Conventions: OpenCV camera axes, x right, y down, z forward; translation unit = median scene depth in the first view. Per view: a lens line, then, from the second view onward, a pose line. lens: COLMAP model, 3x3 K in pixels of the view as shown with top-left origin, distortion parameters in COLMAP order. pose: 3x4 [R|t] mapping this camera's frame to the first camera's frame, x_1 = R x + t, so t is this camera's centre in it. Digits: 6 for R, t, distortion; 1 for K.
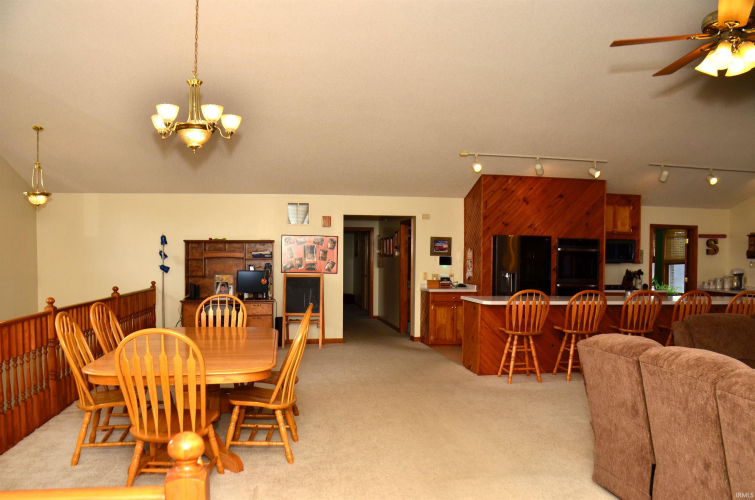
lens RADIAL K [[590.3, 0, 379.7], [0, 590.3, 270.1], [0, 0, 1]] dist [-0.157522, 0.119540]
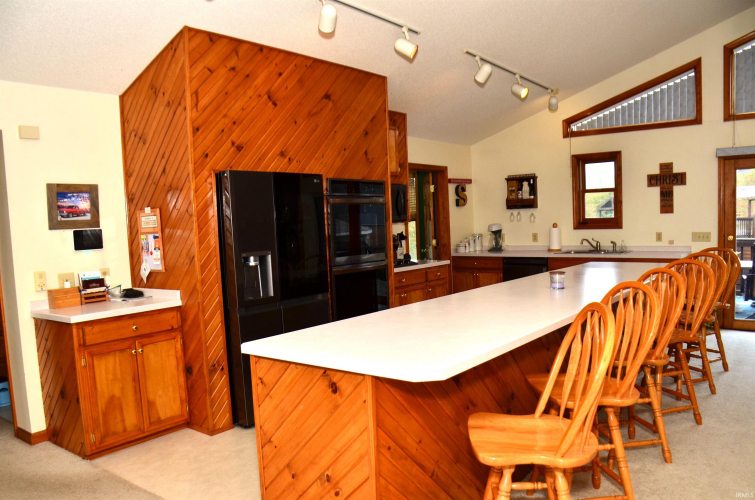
lens RADIAL K [[585.7, 0, 378.2], [0, 585.7, 270.0], [0, 0, 1]] dist [-0.171549, 0.123962]
pose [[0.736333, -0.101252, 0.669001, -0.008231], [0.068024, 0.994808, 0.075693, -0.010652], [-0.673192, -0.010227, 0.739397, 0.562136]]
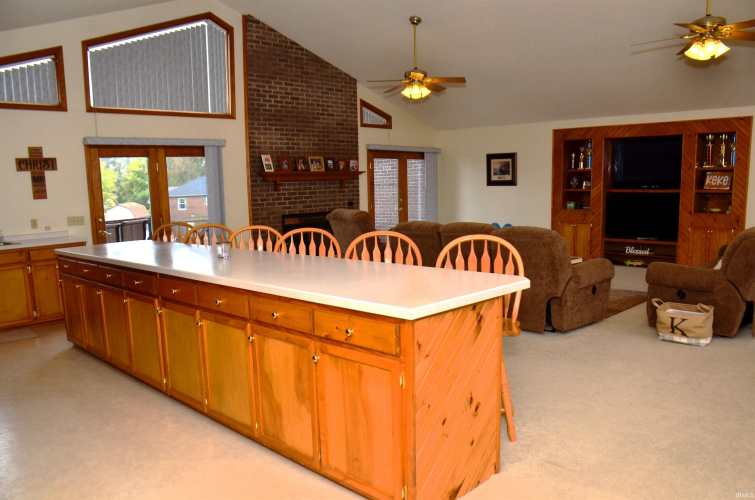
lens RADIAL K [[590.3, 0, 379.7], [0, 590.3, 270.1], [0, 0, 1]] dist [-0.157522, 0.119540]
pose [[-0.589139, -0.121081, 0.798908, -0.067698], [0.042663, 0.982669, 0.180392, -0.024546], [-0.806904, 0.140359, -0.573763, 0.910653]]
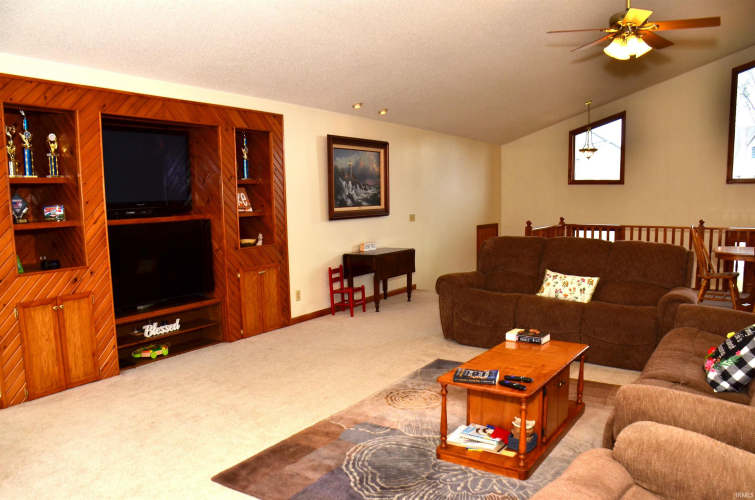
lens RADIAL K [[585.7, 0, 378.2], [0, 585.7, 270.0], [0, 0, 1]] dist [-0.171549, 0.123962]
pose [[-0.672316, 0.087508, -0.735074, 0.694443], [-0.029325, 0.989060, 0.144566, 0.000012], [0.739683, 0.118750, -0.662395, 0.501676]]
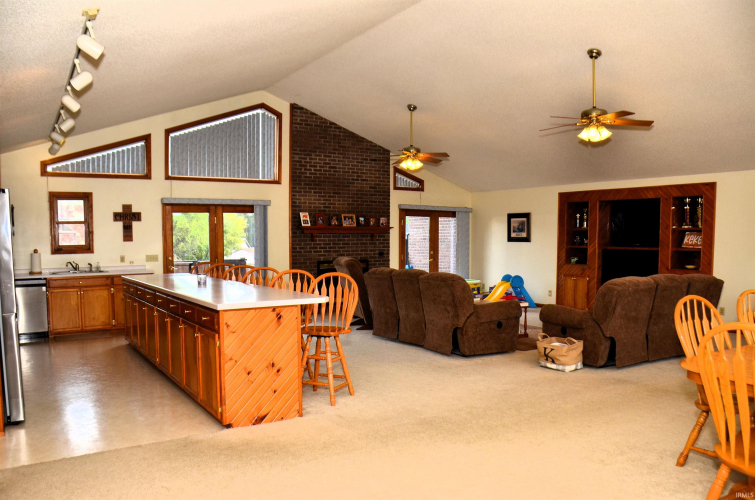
lens RADIAL K [[585.7, 0, 378.2], [0, 585.7, 270.0], [0, 0, 1]] dist [-0.171549, 0.123962]
pose [[-0.397254, -0.065779, 0.915348, -0.316708], [0.027636, 0.996118, 0.083577, -0.023896], [-0.917292, 0.058498, -0.393894, 0.831419]]
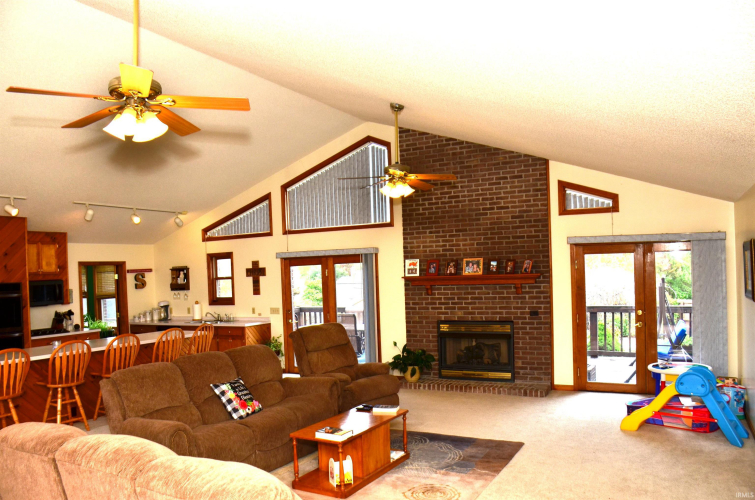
lens RADIAL K [[585.7, 0, 378.2], [0, 585.7, 270.0], [0, 0, 1]] dist [-0.171549, 0.123962]
pose [[0.606472, -0.036971, 0.794245, 0.022910], [0.070676, 0.997471, -0.007536, -0.024925], [-0.791957, 0.060704, 0.607551, 0.017008]]
